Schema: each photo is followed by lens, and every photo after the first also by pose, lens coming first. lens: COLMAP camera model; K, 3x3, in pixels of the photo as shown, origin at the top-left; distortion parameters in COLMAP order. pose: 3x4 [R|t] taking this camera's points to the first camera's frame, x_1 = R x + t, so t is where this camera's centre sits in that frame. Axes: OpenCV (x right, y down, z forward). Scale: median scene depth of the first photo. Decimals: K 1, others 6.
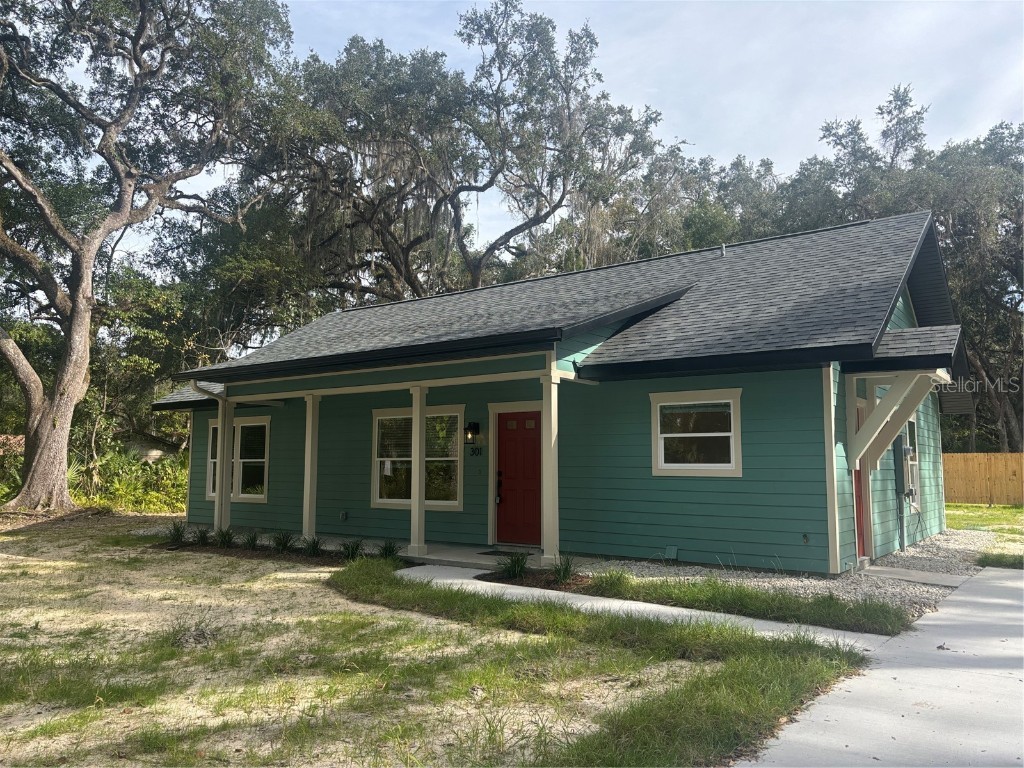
lens RADIAL K [[776.9, 0, 513.8], [0, 776.9, 387.0], [0, 0, 1]] dist [0.004230, -0.006678]
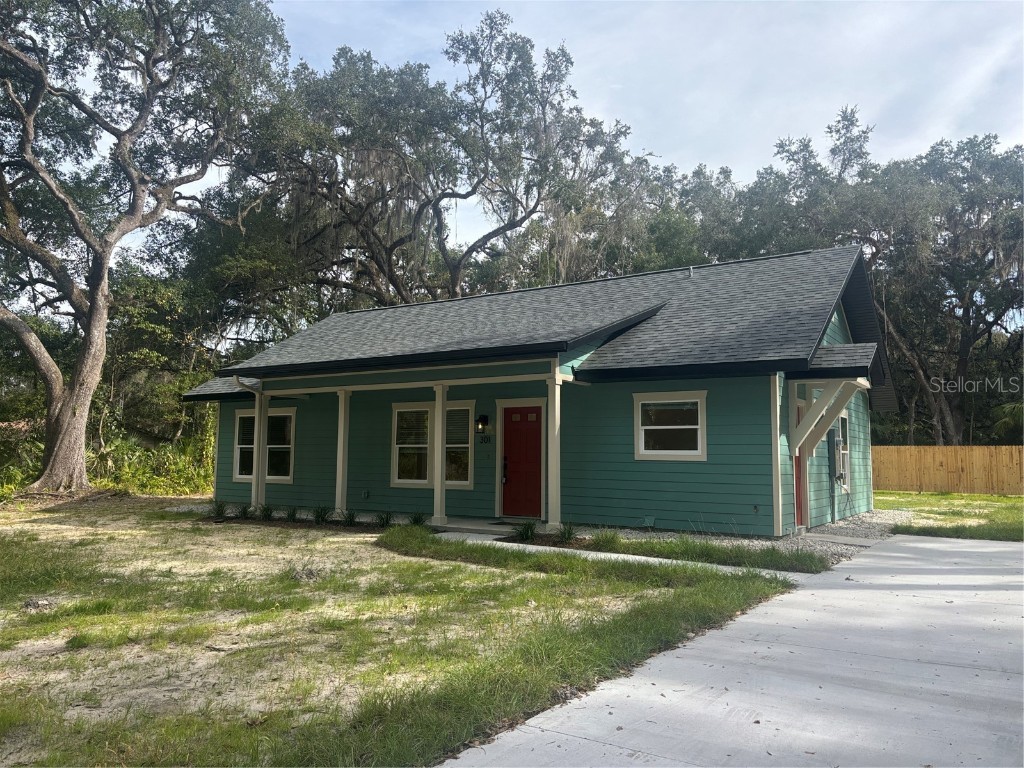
lens RADIAL K [[776.9, 0, 510.5], [0, 776.9, 380.7], [0, 0, 1]] dist [0.004230, -0.006678]
pose [[0.998746, 0.011555, 0.048708, -0.034936], [-0.011717, 0.999927, 0.003037, -0.005764], [-0.048670, -0.003604, 0.998808, -0.097409]]
